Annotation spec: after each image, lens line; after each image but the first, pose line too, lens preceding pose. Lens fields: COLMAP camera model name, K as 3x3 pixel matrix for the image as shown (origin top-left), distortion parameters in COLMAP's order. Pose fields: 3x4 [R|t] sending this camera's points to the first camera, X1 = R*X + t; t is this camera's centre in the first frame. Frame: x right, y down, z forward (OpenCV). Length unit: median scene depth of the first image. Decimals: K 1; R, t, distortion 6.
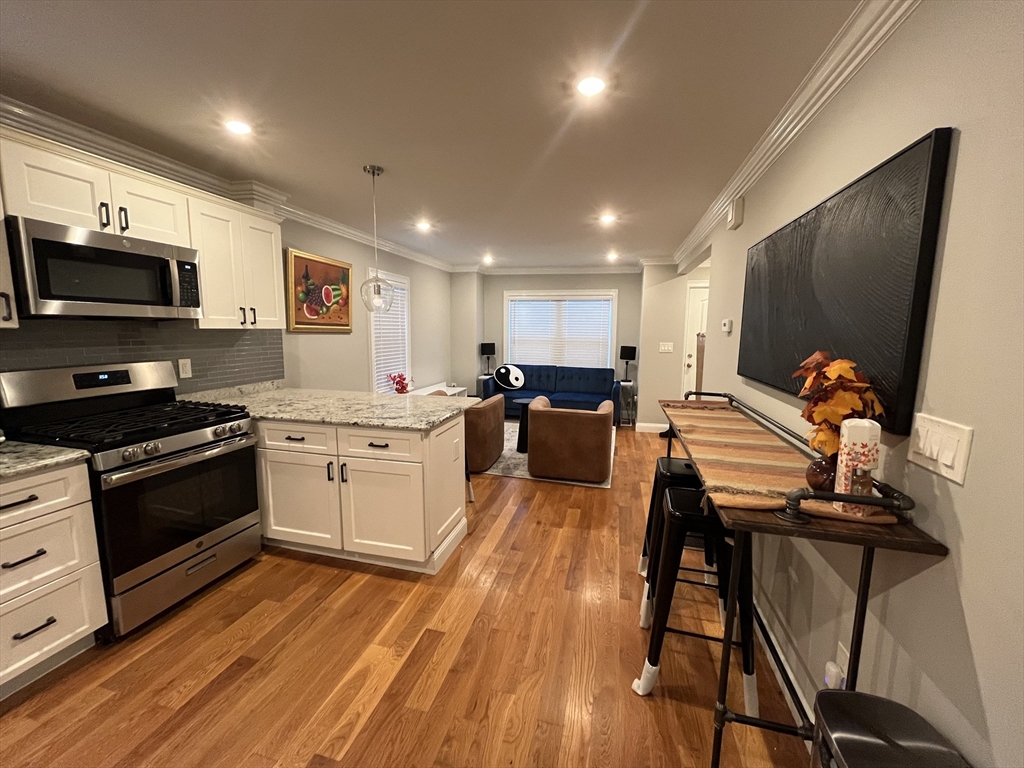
lens RADIAL K [[412.3, 0, 513.1], [0, 412.3, 382.6], [0, 0, 1]] dist [-0.008768, -0.000022]
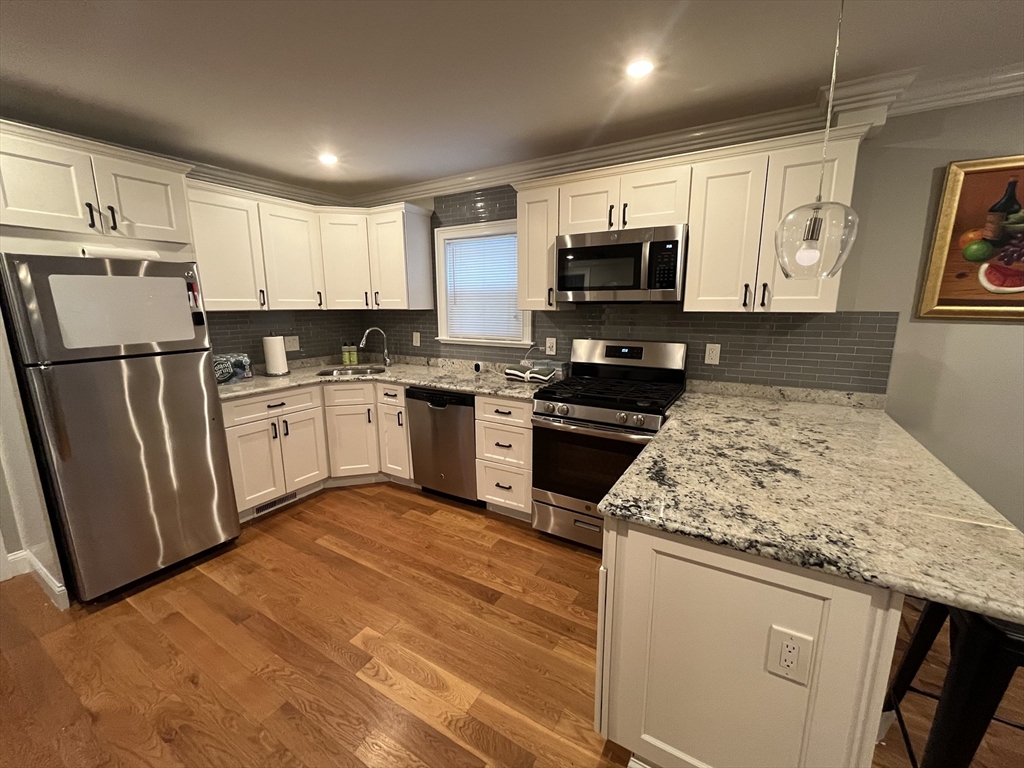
lens RADIAL K [[412.3, 0, 517.0], [0, 412.3, 385.7], [0, 0, 1]] dist [-0.008768, -0.000022]
pose [[-0.281169, 0.164866, -0.945391, 0.121616], [-0.127840, 0.969917, 0.207164, -0.055511], [0.951105, 0.179107, -0.251634, 0.447561]]
